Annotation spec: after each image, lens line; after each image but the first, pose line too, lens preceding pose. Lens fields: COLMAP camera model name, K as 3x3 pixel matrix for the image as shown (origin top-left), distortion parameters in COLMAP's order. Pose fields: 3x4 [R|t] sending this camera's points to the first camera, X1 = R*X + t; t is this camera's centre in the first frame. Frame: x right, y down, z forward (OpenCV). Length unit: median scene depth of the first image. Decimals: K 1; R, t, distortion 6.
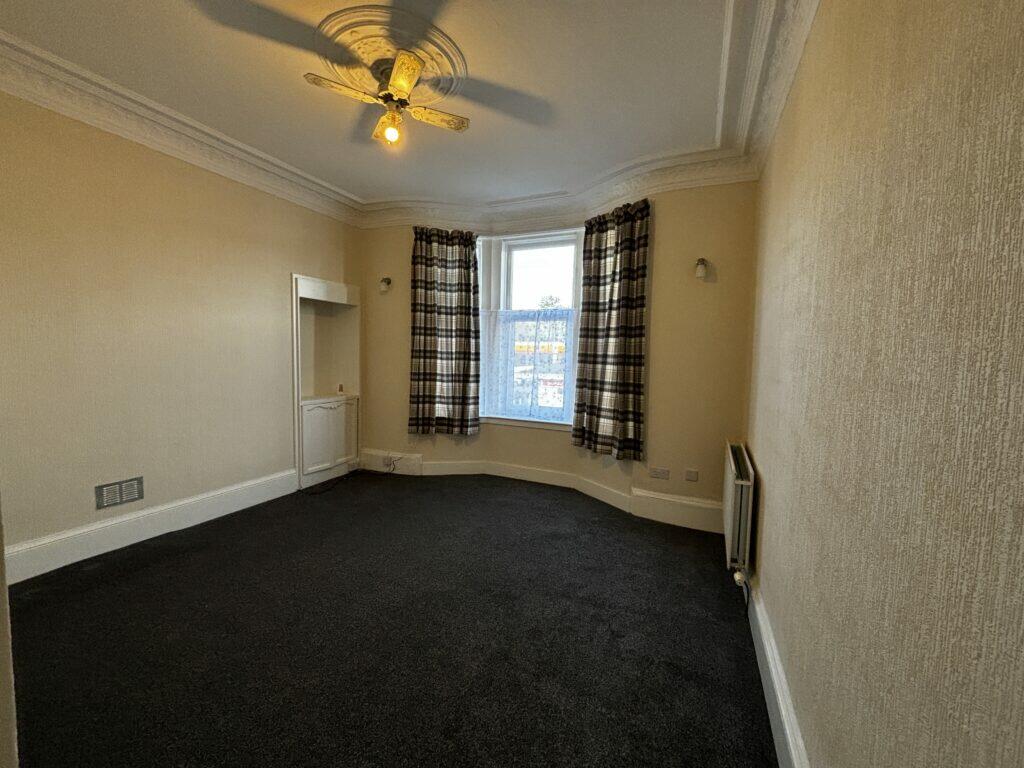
lens RADIAL K [[410.7, 0, 518.7], [0, 410.7, 382.6], [0, 0, 1]] dist [-0.000206, -0.000727]
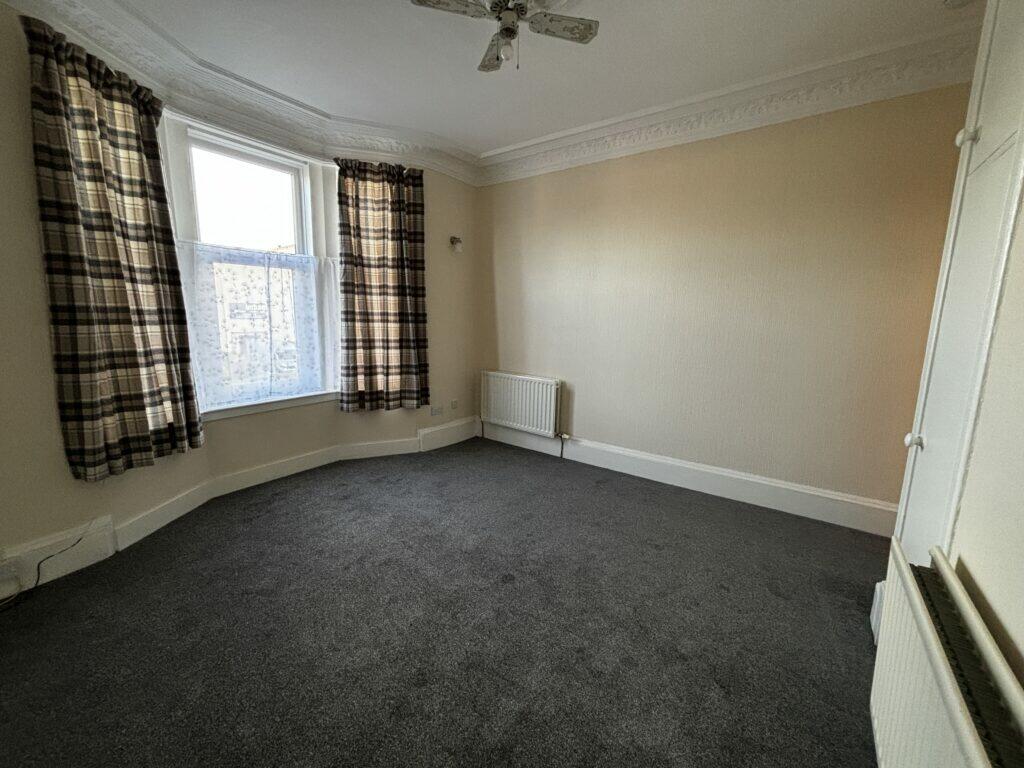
lens RADIAL K [[410.7, 0, 520.5], [0, 410.7, 383.6], [0, 0, 1]] dist [-0.000206, -0.000727]
pose [[0.194689, -0.184558, 0.963346, -0.683491], [0.053069, 0.982682, 0.177538, -0.054915], [-0.979428, 0.016559, 0.201111, 0.446287]]
